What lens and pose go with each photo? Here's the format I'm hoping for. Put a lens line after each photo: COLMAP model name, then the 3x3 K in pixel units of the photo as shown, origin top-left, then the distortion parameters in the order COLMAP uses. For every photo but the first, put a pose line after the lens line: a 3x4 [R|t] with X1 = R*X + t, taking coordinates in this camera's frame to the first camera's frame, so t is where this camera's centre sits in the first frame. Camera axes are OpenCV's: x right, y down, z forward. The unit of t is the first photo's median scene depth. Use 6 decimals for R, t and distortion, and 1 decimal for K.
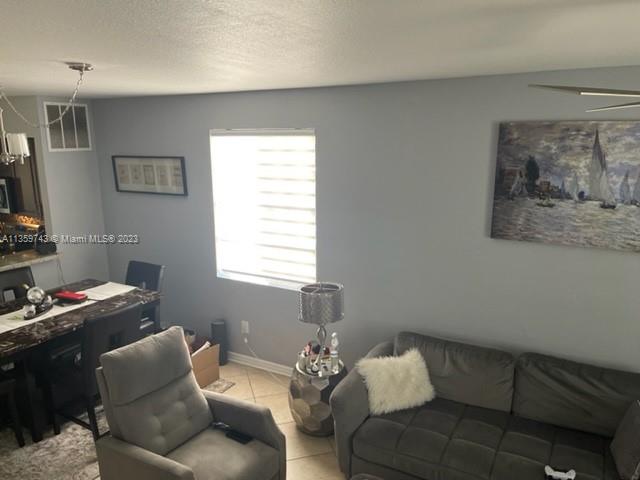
lens RADIAL K [[484.8, 0, 320.0], [0, 484.8, 240.0], [0, 0, 1]] dist [0.034779, -0.003696]
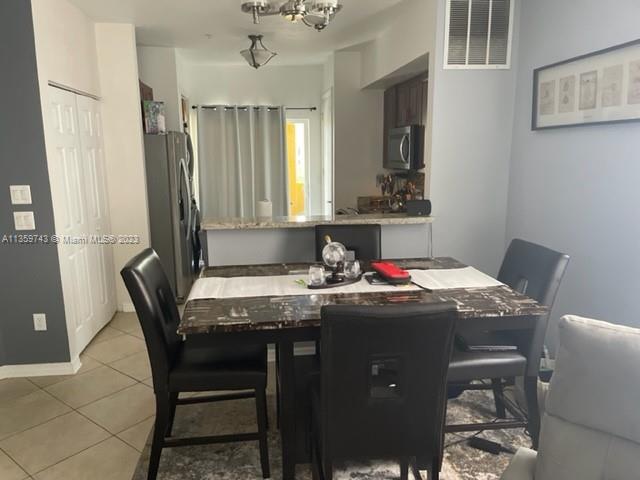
lens RADIAL K [[484.8, 0, 320.0], [0, 484.8, 240.0], [0, 0, 1]] dist [0.034779, -0.003696]
pose [[0.582684, 0.139303, -0.800671, -0.068014], [-0.156595, 0.985983, 0.057583, 0.046058], [0.797469, 0.091829, 0.596330, 0.471606]]
